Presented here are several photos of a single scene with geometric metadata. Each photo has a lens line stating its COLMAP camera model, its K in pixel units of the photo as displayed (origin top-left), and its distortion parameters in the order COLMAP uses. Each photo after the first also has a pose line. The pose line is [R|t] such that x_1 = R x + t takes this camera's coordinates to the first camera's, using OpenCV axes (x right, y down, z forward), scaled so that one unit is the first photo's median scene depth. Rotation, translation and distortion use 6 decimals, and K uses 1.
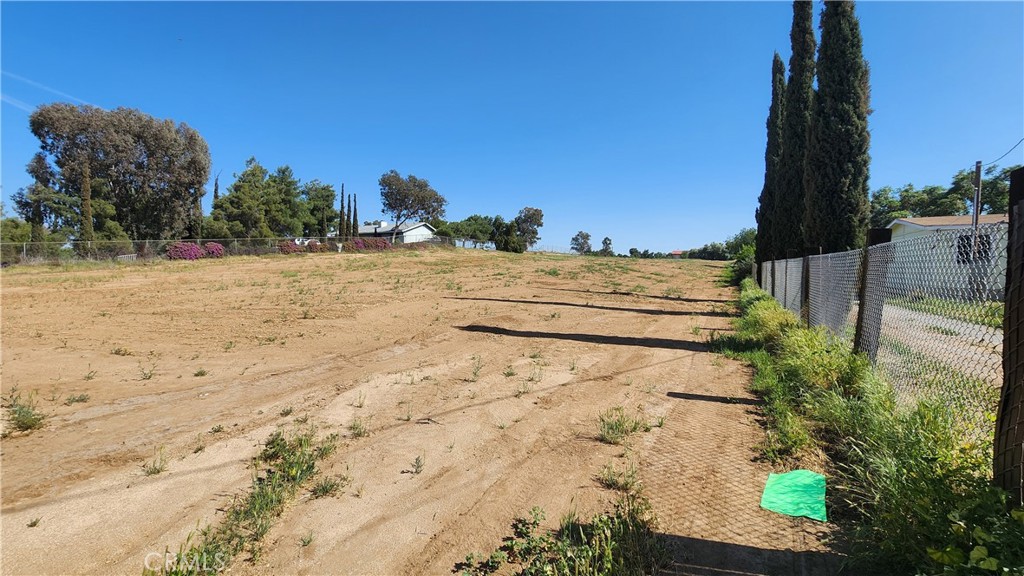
lens RADIAL K [[420.8, 0, 510.6], [0, 420.8, 289.9], [0, 0, 1]] dist [0.003262, -0.000154]
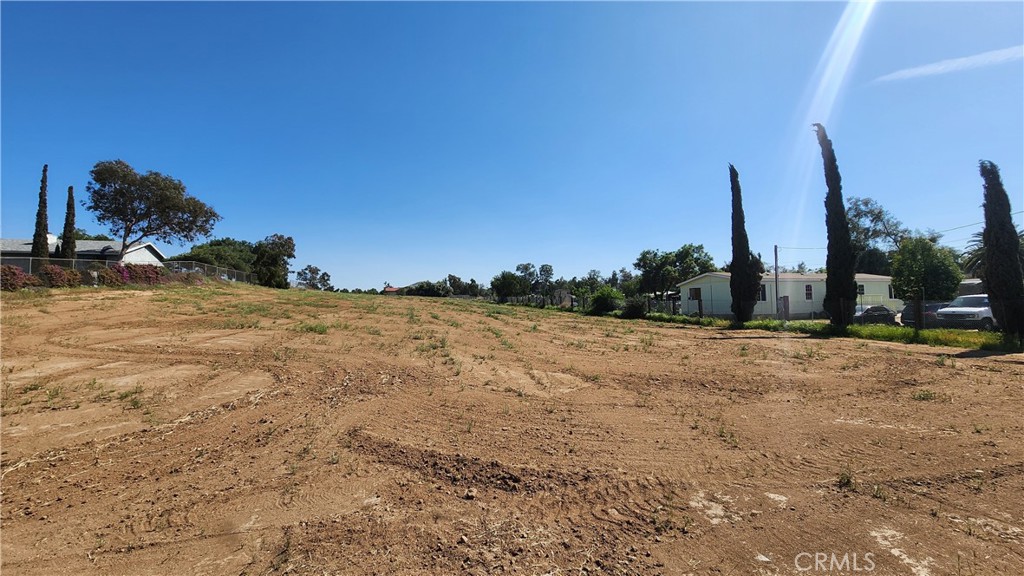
lens RADIAL K [[420.8, 0, 509.4], [0, 420.8, 282.3], [0, 0, 1]] dist [0.003262, -0.000154]
pose [[0.711654, 0.021274, 0.702208, -0.980837], [0.051243, 0.995307, -0.082087, -0.050605], [-0.700659, 0.094401, 0.707224, 0.515247]]
